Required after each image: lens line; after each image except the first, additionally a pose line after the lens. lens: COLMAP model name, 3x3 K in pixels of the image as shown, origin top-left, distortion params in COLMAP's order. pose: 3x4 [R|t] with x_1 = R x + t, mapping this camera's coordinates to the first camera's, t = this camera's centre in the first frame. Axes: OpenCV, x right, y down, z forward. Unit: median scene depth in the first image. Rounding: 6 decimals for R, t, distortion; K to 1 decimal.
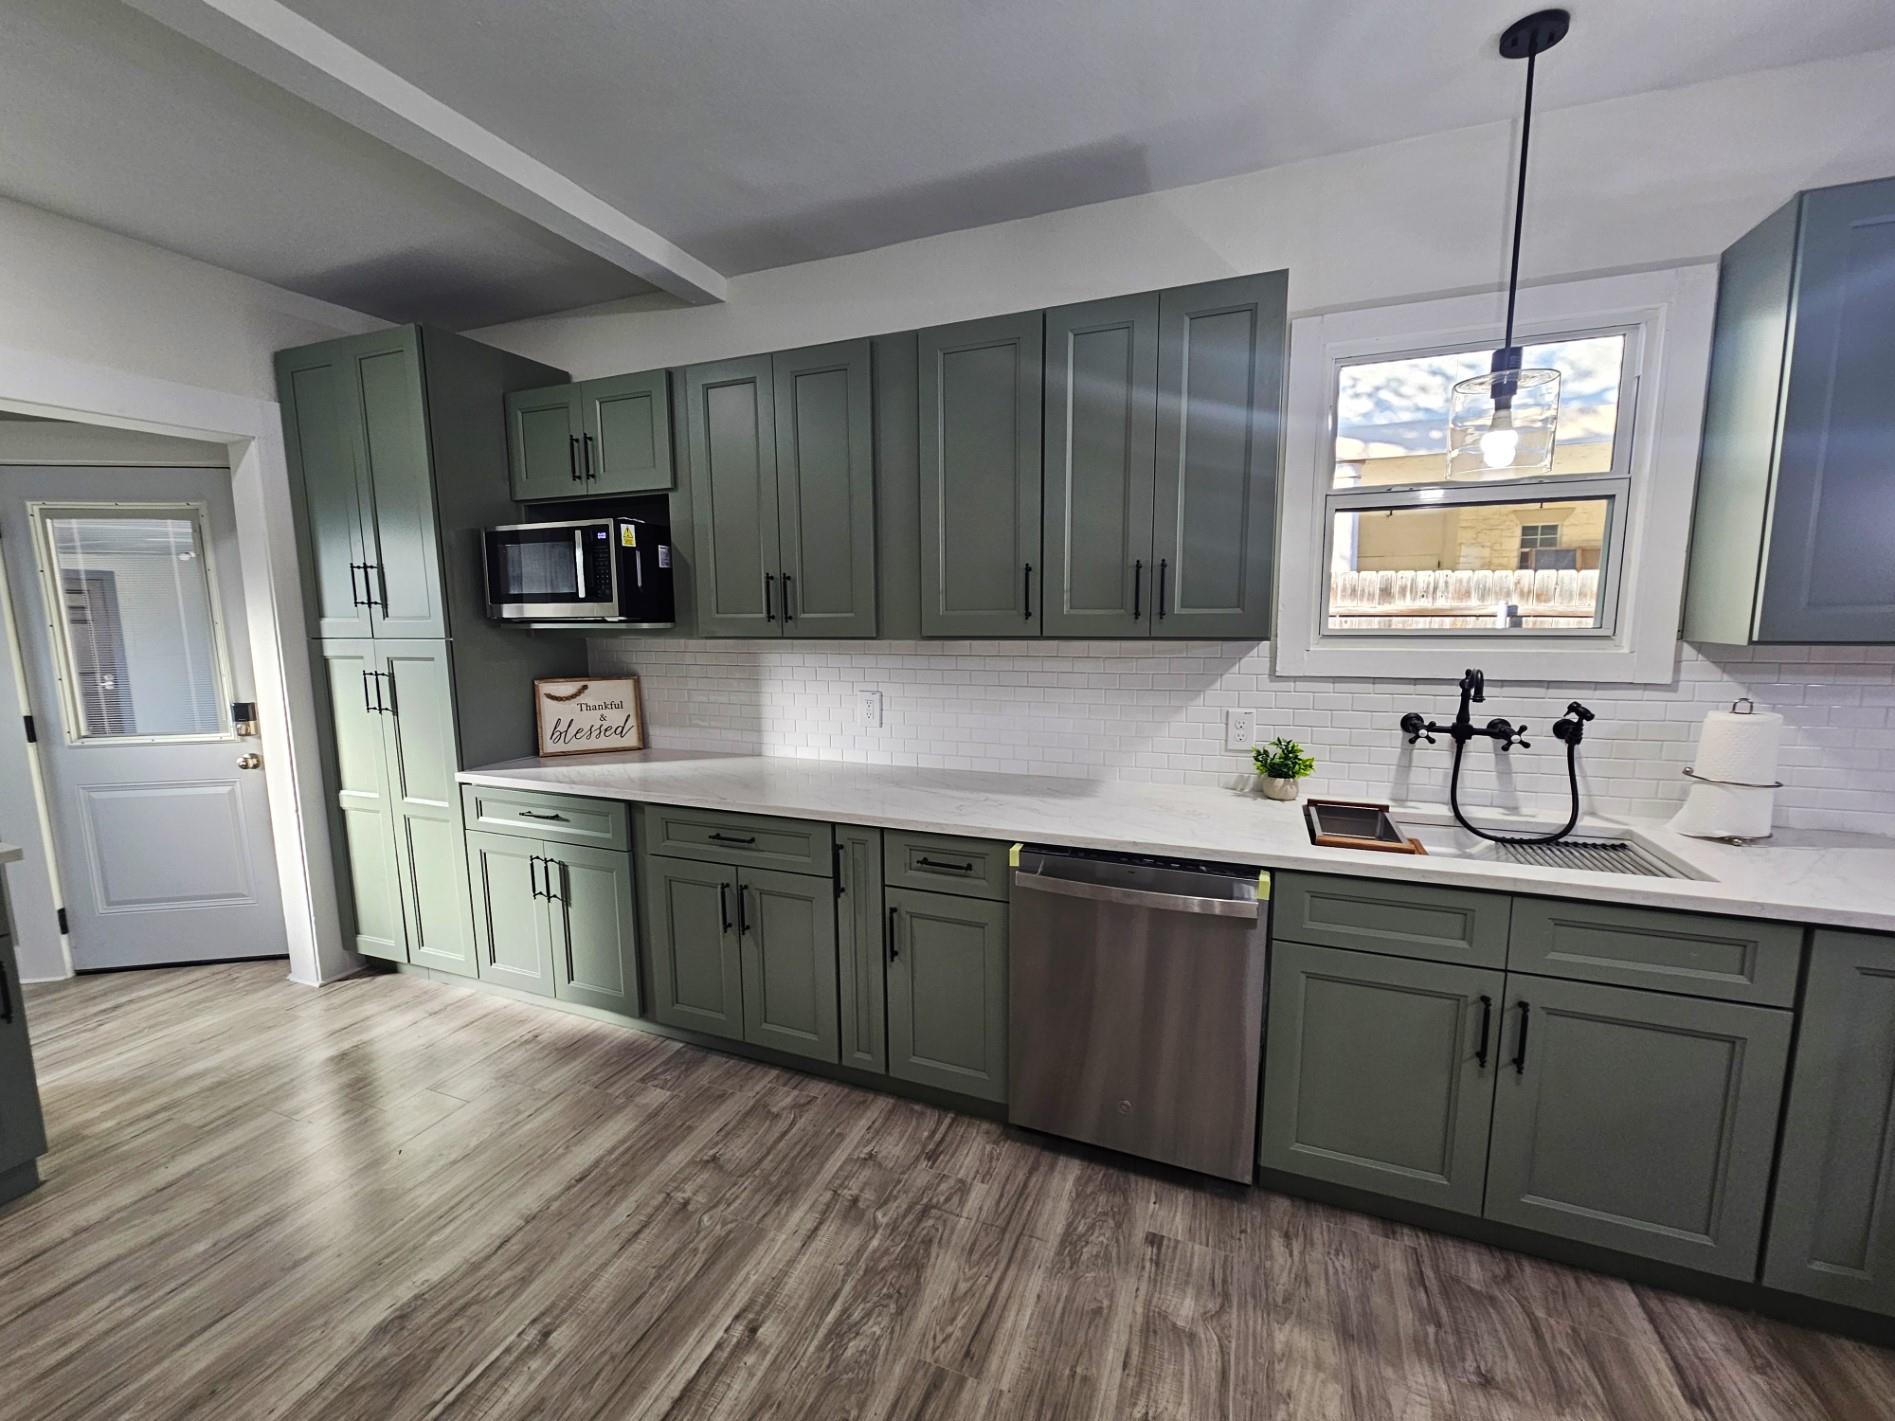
lens RADIAL K [[772.9, 0, 930.1], [0, 772.9, 710.8], [0, 0, 1]] dist [-0.004422, 0.003156]
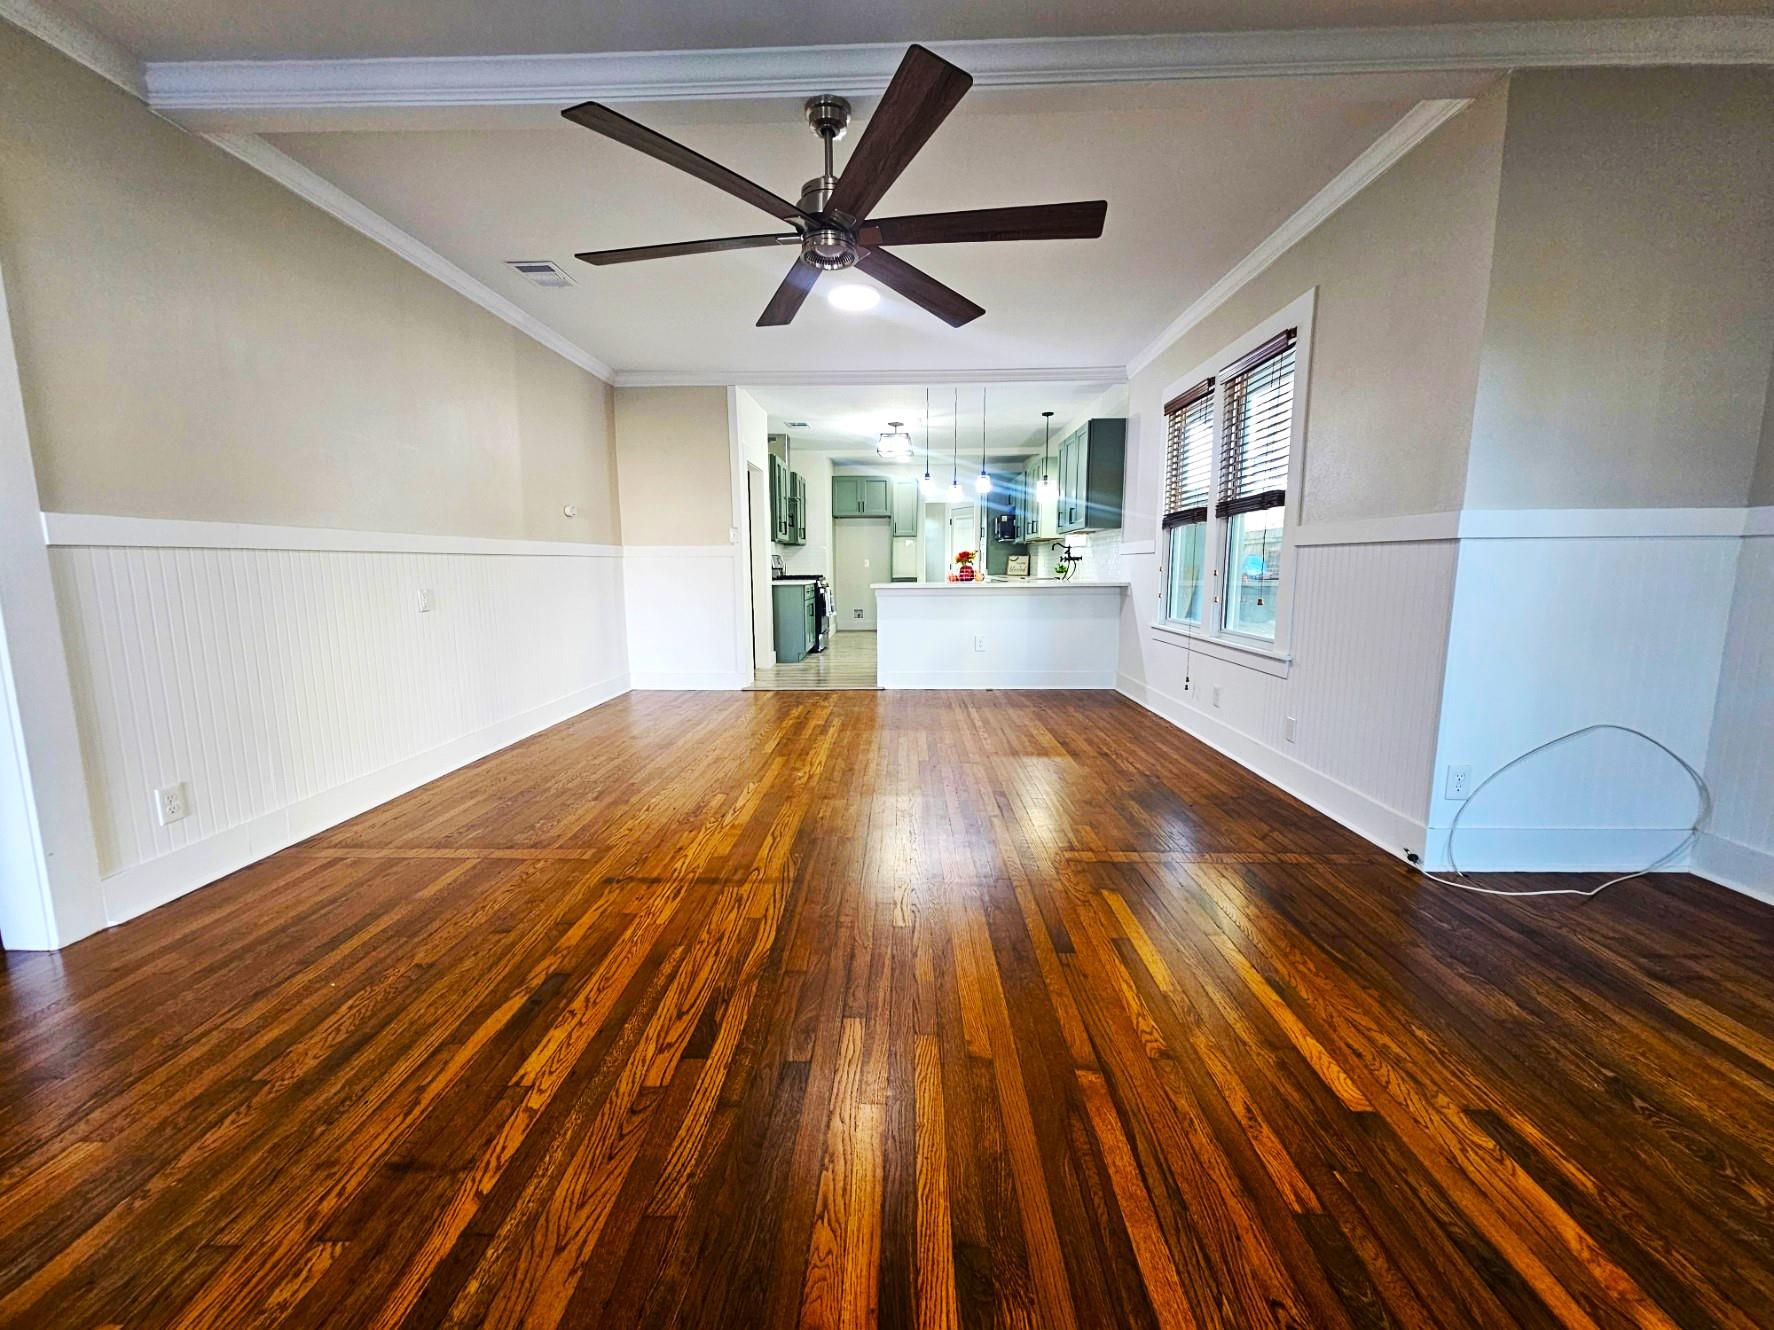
lens RADIAL K [[723.6, 0, 890.6], [0, 723.6, 670.6], [0, 0, 1]] dist [-0.004422, 0.003156]
pose [[0.355244, 0.142321, -0.923876, 3.717690], [-0.126164, 0.986598, 0.103472, 0.308979], [0.926221, 0.079802, 0.368439, -1.152752]]
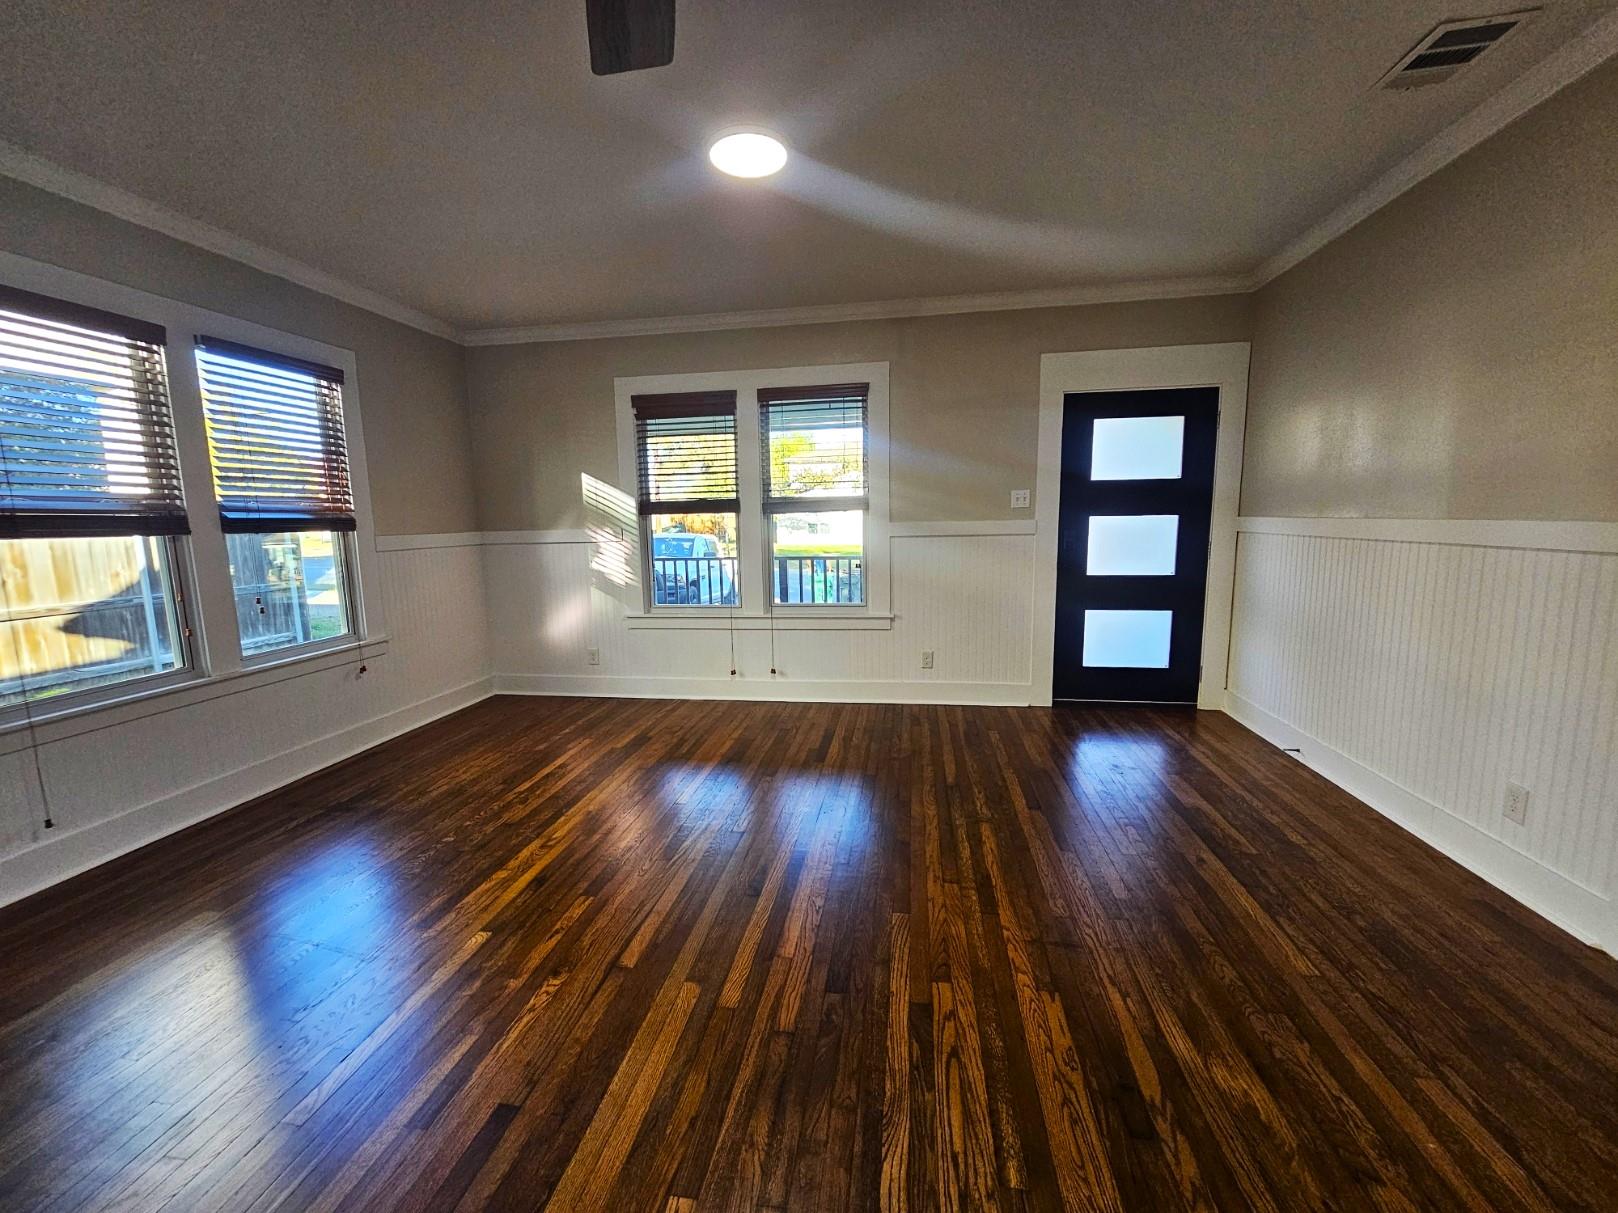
lens RADIAL K [[659.9, 0, 809.1], [0, 659.9, 604.8], [0, 0, 1]] dist [-0.004422, 0.003156]
pose [[-0.230009, -0.114489, 0.966431, 2.322710], [0.156079, 0.975862, 0.152753, 0.173003], [-0.960591, 0.185974, -0.206587, -0.825661]]
